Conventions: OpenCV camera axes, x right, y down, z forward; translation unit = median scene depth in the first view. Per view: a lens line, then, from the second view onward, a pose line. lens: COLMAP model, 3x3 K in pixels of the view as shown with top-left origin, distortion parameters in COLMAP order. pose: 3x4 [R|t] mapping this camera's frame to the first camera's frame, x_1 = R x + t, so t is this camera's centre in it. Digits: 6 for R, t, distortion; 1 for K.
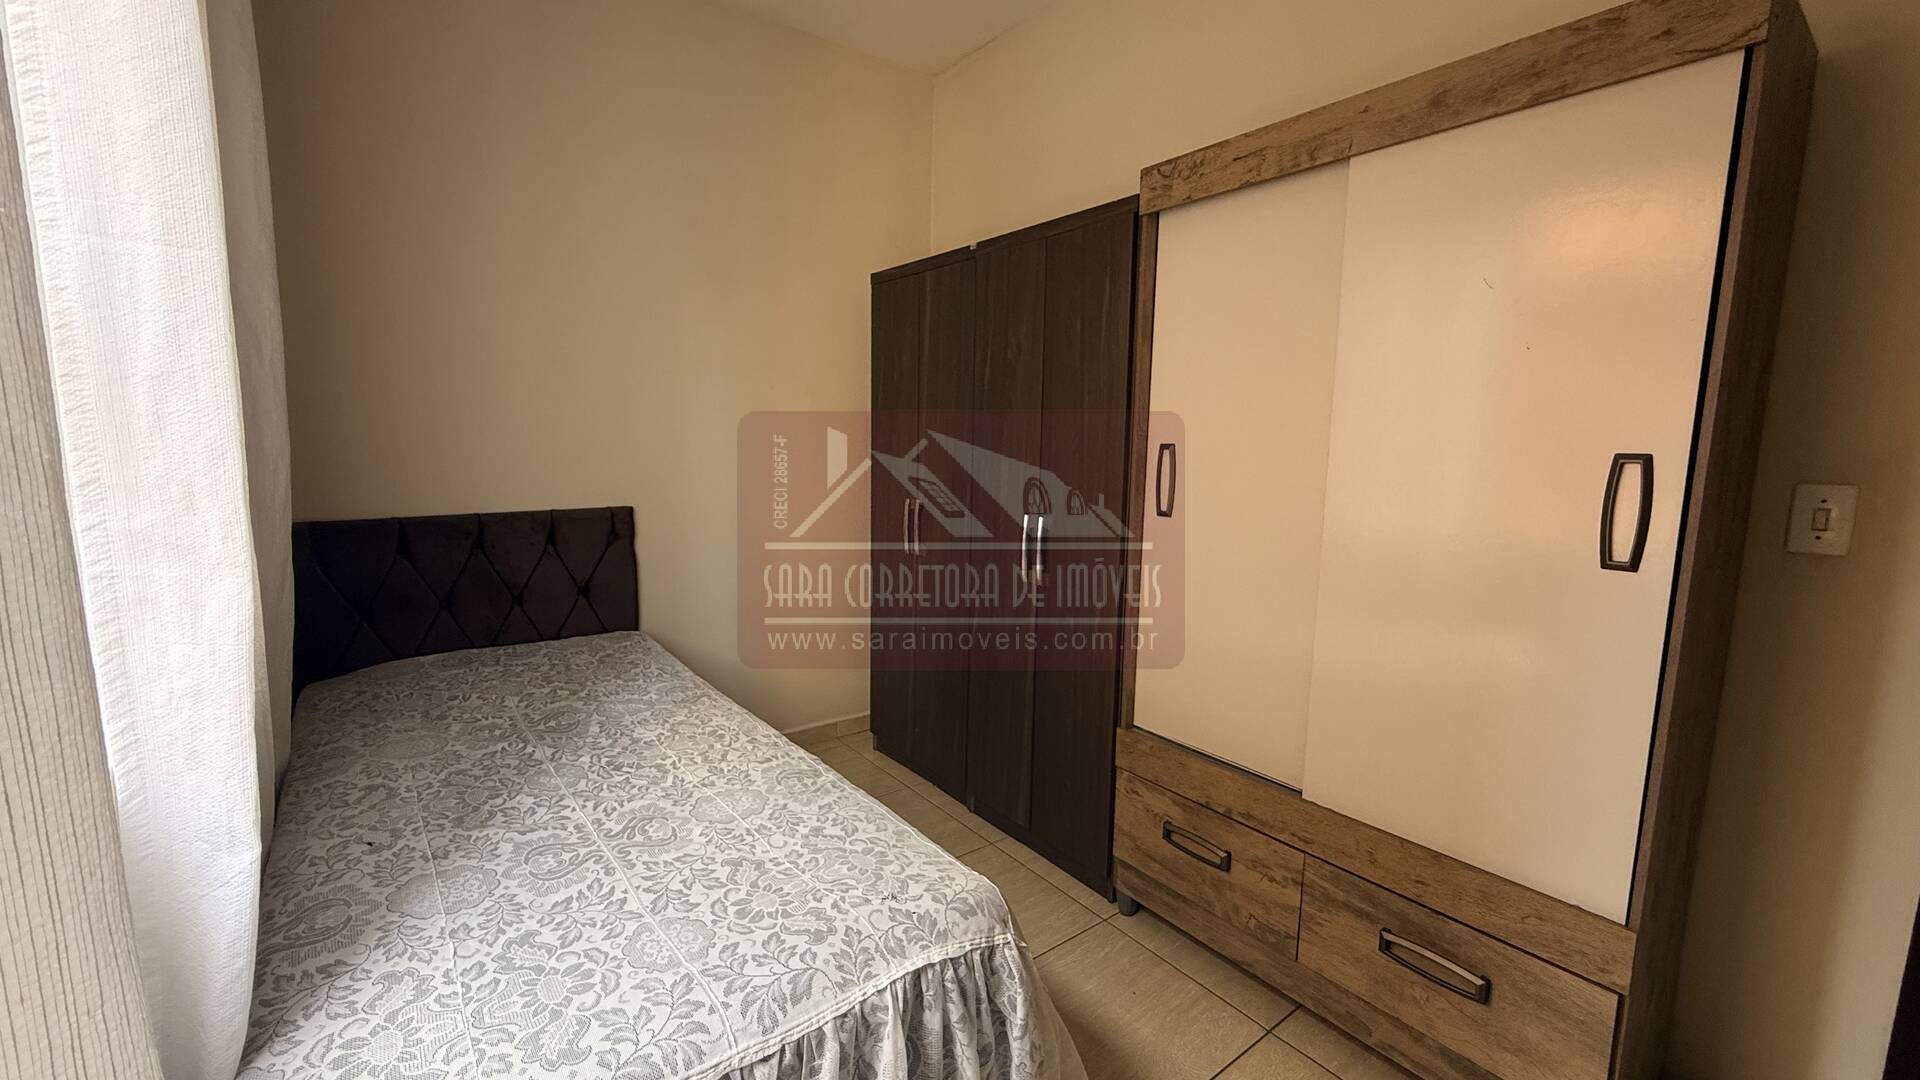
lens RADIAL K [[770.3, 0, 960.0], [0, 770.3, 540.0], [0, 0, 1]] dist [-0.000479, -0.000068]
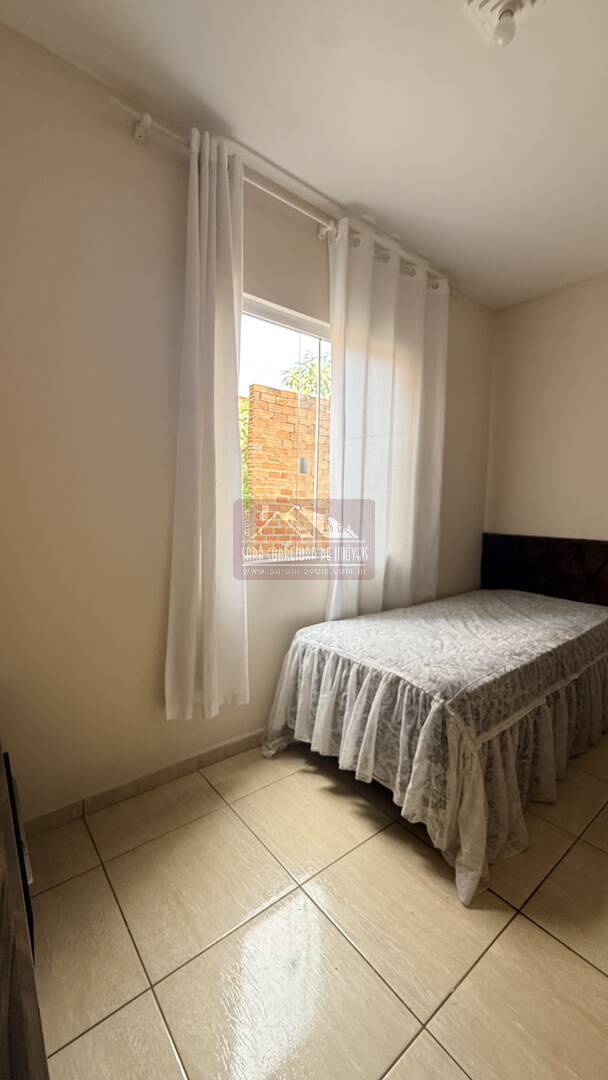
lens RADIAL K [[433.3, 0, 304.0], [0, 433.3, 540.0], [0, 0, 1]] dist [-0.000479, -0.000068]
pose [[0.024203, 0.081457, -0.996383, 1.452943], [-0.151580, 0.985451, 0.076881, -0.023974], [0.988149, 0.149171, 0.036198, 0.477309]]
